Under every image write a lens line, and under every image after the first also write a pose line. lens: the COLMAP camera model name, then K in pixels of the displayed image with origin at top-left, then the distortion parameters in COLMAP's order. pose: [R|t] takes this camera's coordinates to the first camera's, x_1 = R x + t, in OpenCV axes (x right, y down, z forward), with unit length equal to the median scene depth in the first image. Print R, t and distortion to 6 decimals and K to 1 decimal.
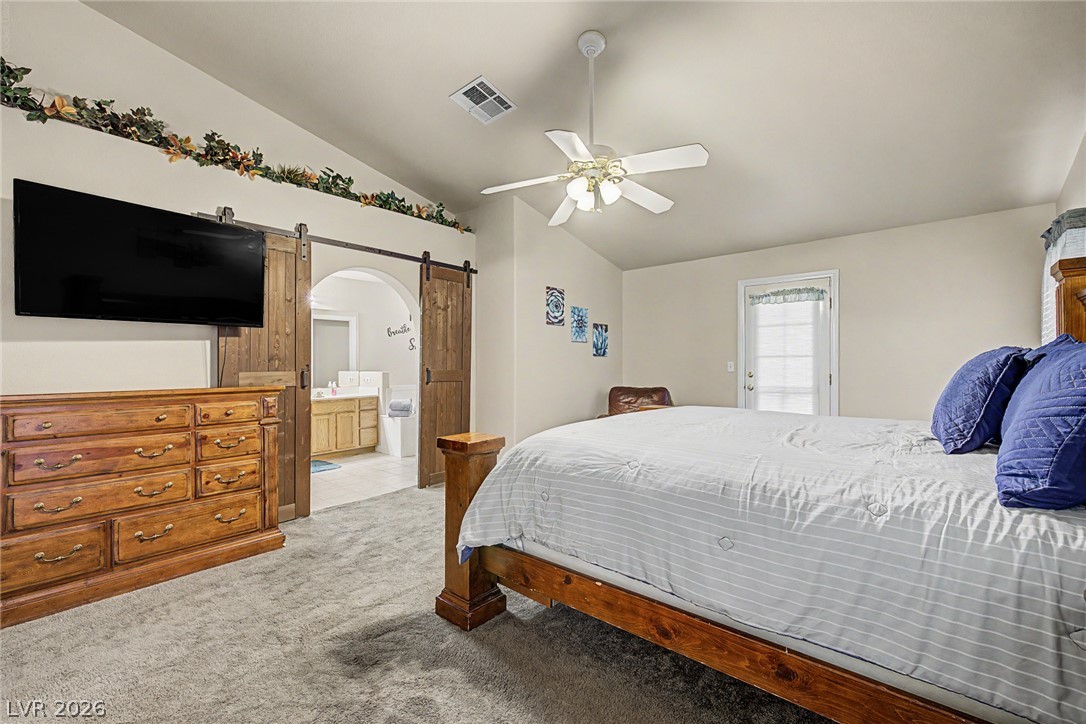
lens RADIAL K [[461.4, 0, 540.4], [0, 461.4, 363.0], [0, 0, 1]] dist [0.004059, -0.001192]
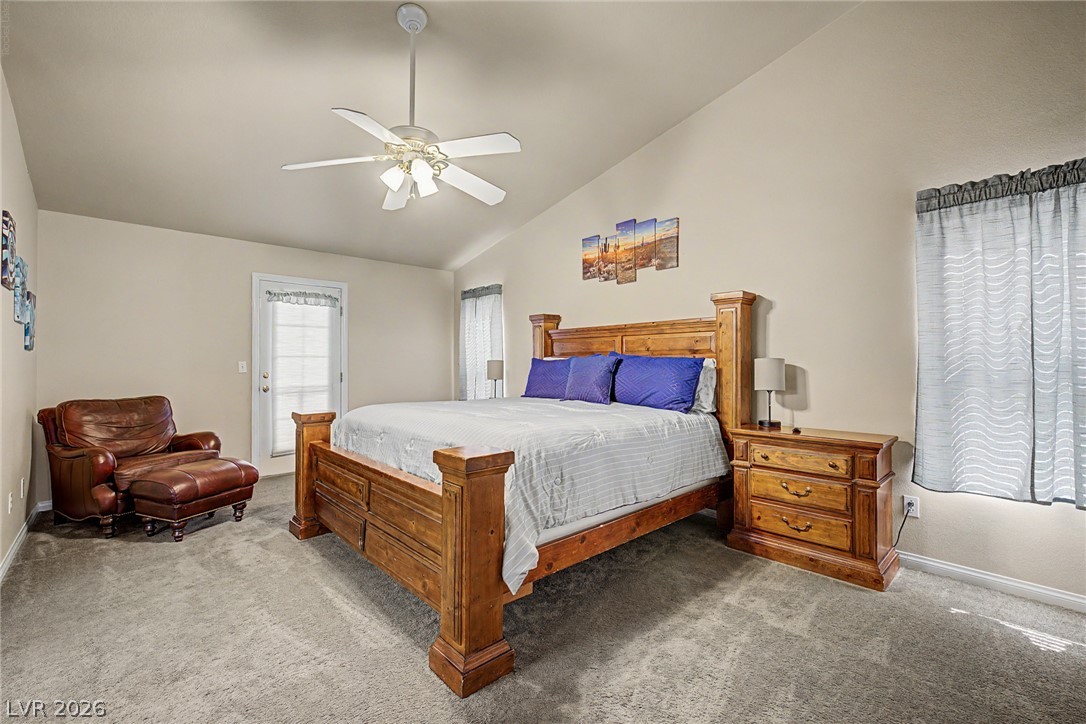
lens RADIAL K [[461.4, 0, 539.3], [0, 461.4, 362.0], [0, 0, 1]] dist [0.004059, -0.001192]
pose [[0.104704, 0.009936, 0.994454, -0.439808], [-0.003635, 0.999947, -0.009608, 0.005695], [-0.994497, -0.002609, 0.104734, 0.372693]]
